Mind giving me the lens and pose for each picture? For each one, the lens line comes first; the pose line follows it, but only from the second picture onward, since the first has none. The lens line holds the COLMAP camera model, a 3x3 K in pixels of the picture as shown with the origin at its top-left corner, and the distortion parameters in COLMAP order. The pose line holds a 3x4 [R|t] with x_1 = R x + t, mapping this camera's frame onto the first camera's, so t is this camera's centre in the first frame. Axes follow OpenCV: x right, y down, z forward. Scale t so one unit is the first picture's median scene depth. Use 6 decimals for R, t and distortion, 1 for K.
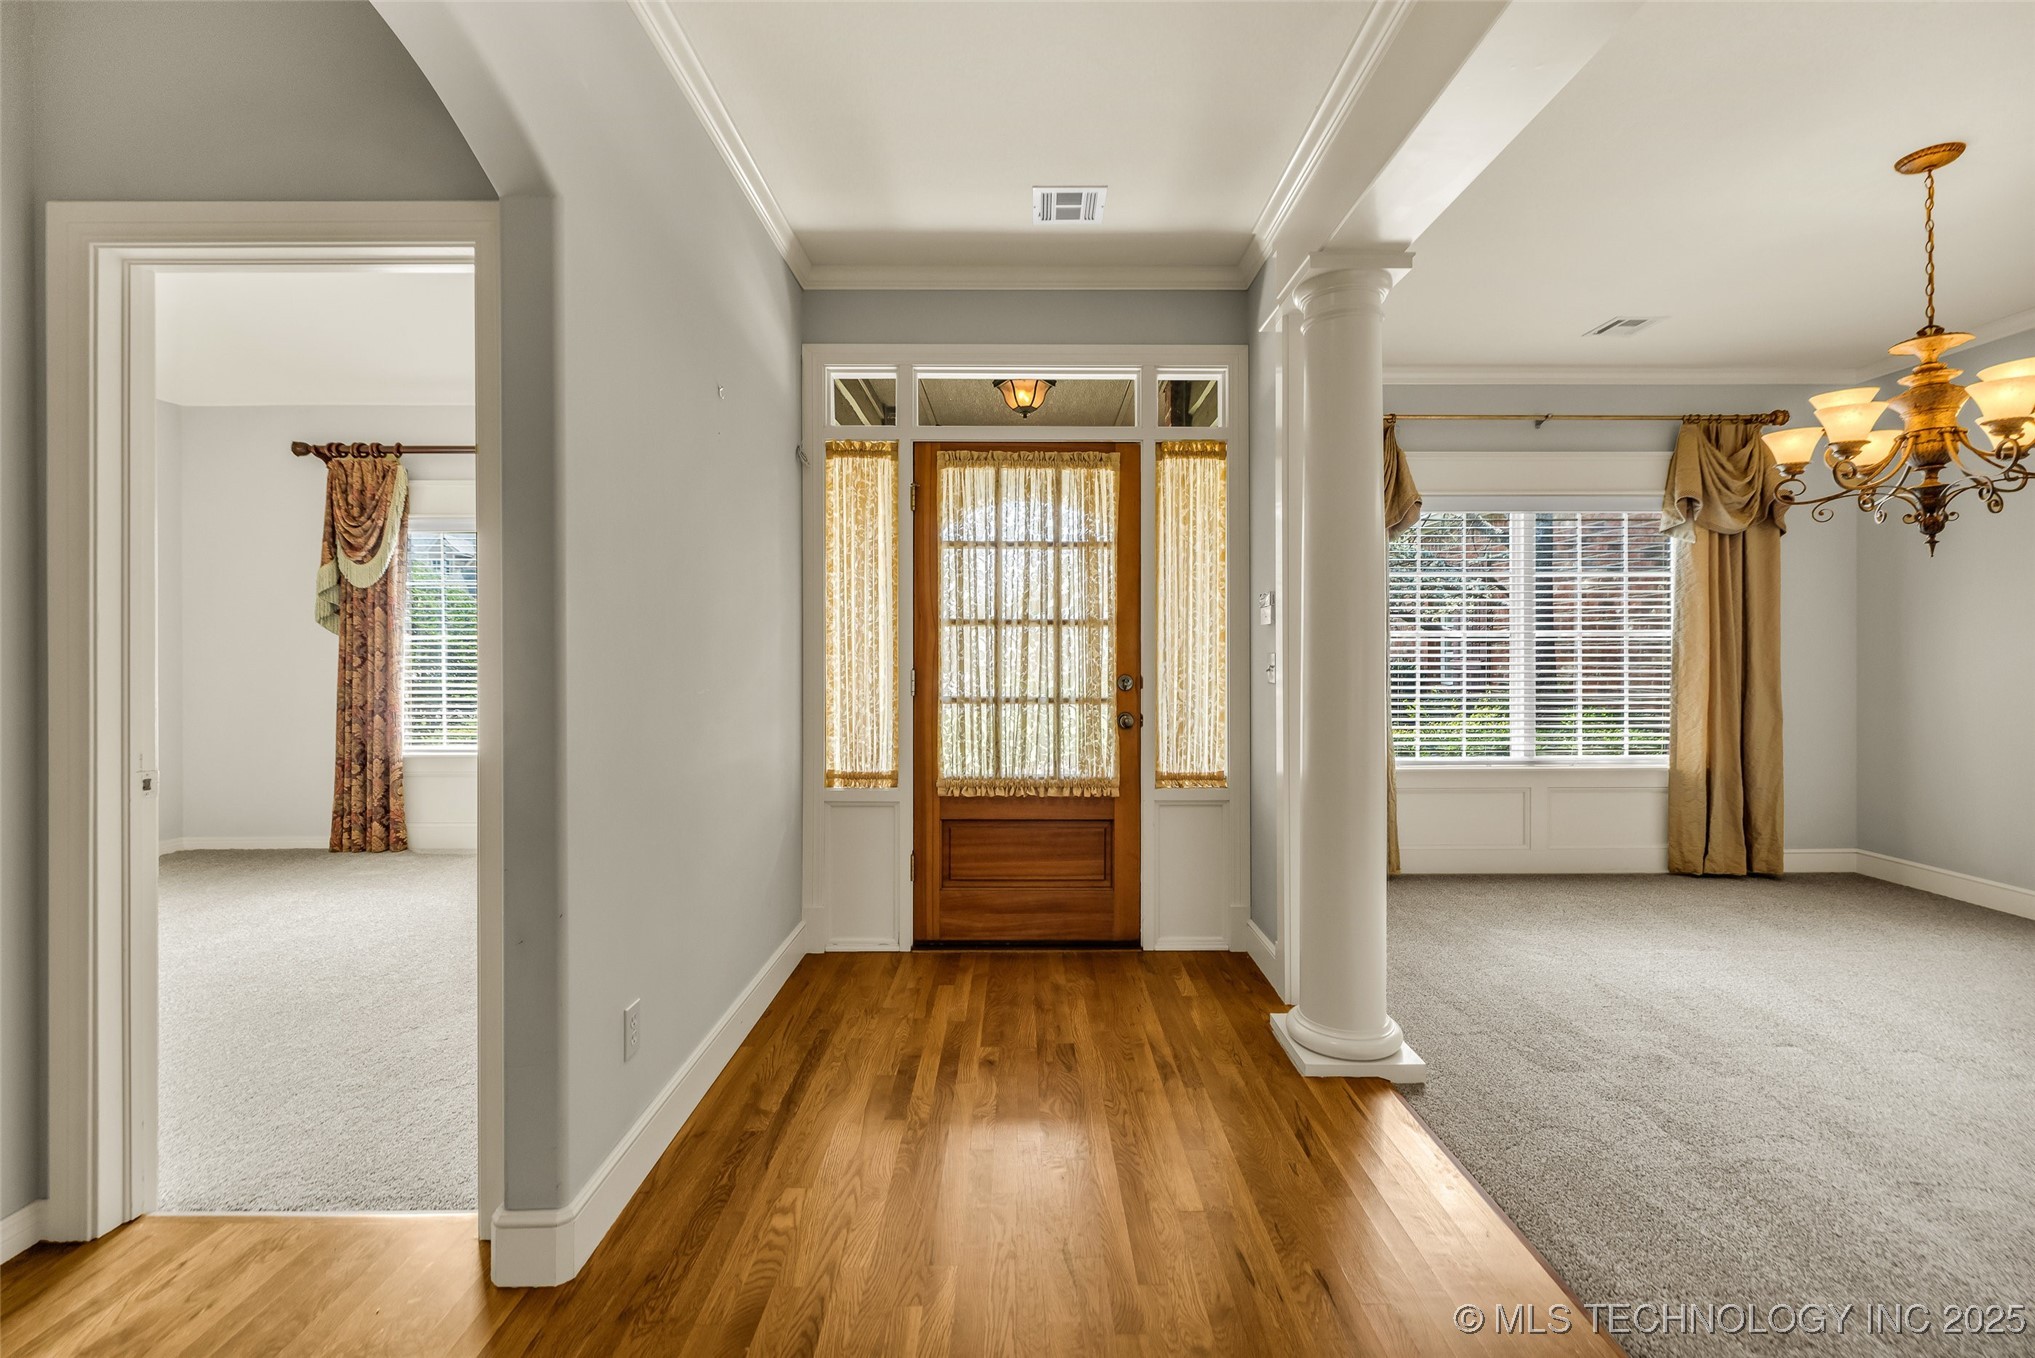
lens RADIAL K [[852.7, 0, 1018.5], [0, 852.7, 654.6], [0, 0, 1]] dist [-0.000652, -0.000227]
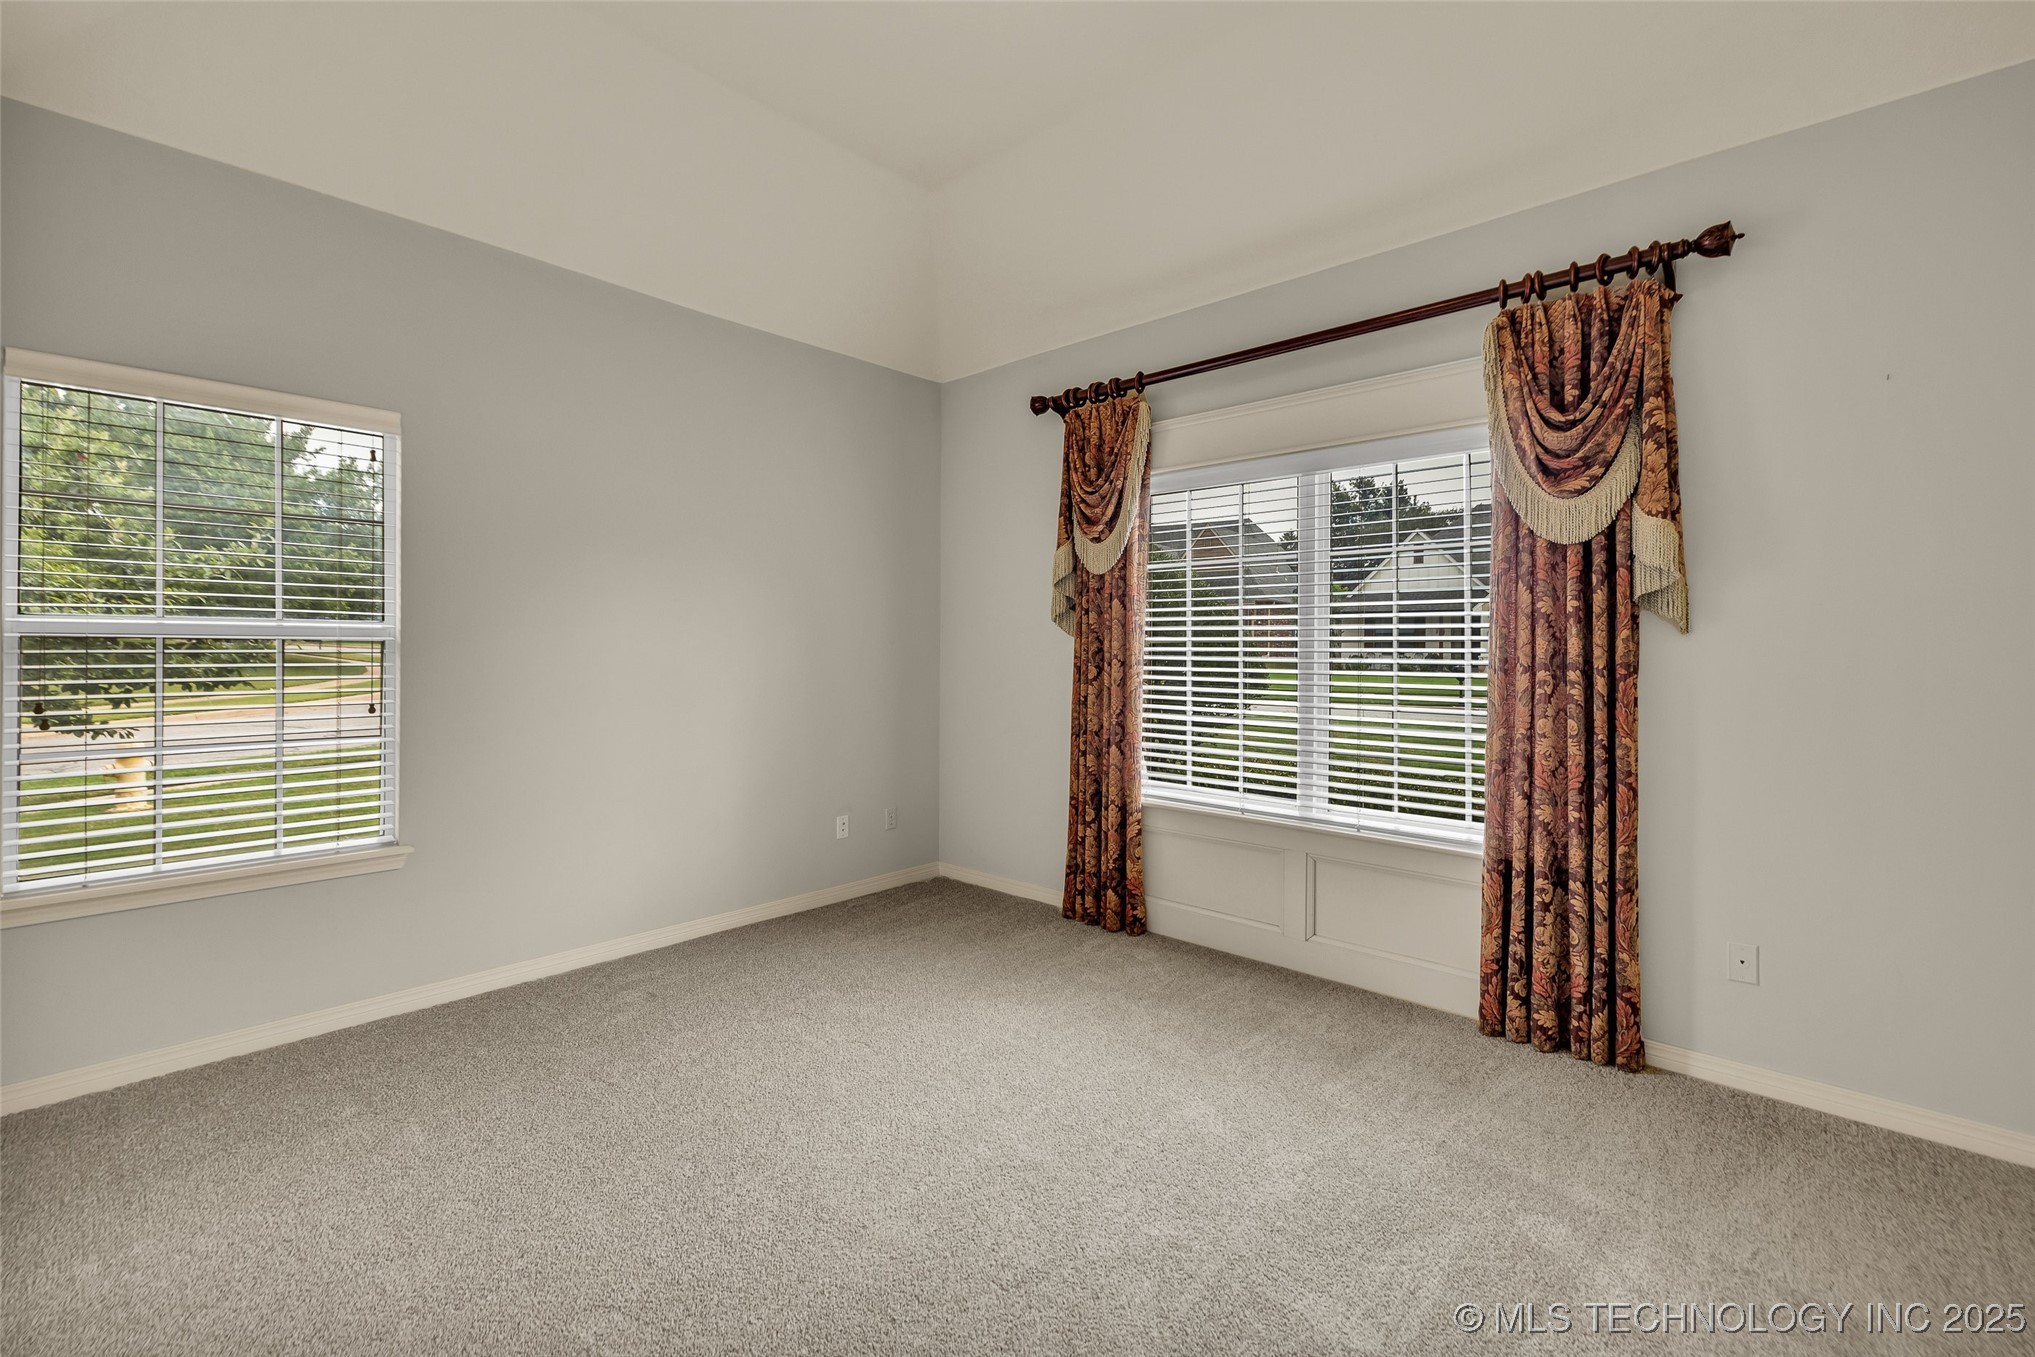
lens RADIAL K [[852.7, 0, 1018.5], [0, 852.7, 654.1], [0, 0, 1]] dist [-0.000652, -0.000227]
pose [[0.731308, 0.006317, -0.682018, -0.309177], [-0.008964, 0.999960, -0.000350, -0.007115], [0.681989, 0.006369, 0.731335, 0.402898]]
